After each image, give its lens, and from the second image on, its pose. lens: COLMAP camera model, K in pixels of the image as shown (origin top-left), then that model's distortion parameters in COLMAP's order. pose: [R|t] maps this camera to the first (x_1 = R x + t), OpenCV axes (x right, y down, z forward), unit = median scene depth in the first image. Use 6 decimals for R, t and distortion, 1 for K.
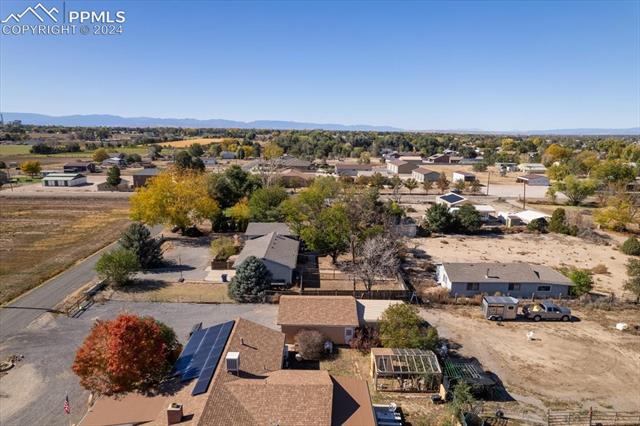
lens RADIAL K [[406.6, 0, 320.0], [0, 406.6, 213.0], [0, 0, 1]] dist [-0.038365, 0.001099]
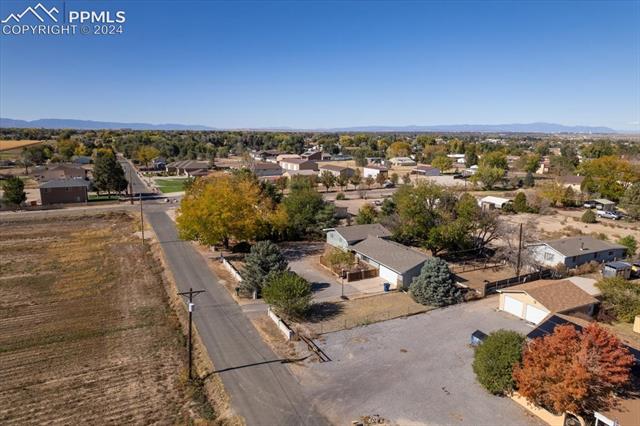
lens RADIAL K [[422.9, 0, 320.0], [0, 422.9, 189.3], [0, 0, 1]] dist [-0.044015, 0.000637]
pose [[0.905496, -0.061147, 0.419927, -0.322407], [0.085660, 0.995531, -0.039748, -0.015432], [-0.415620, 0.071962, 0.906687, 0.075359]]
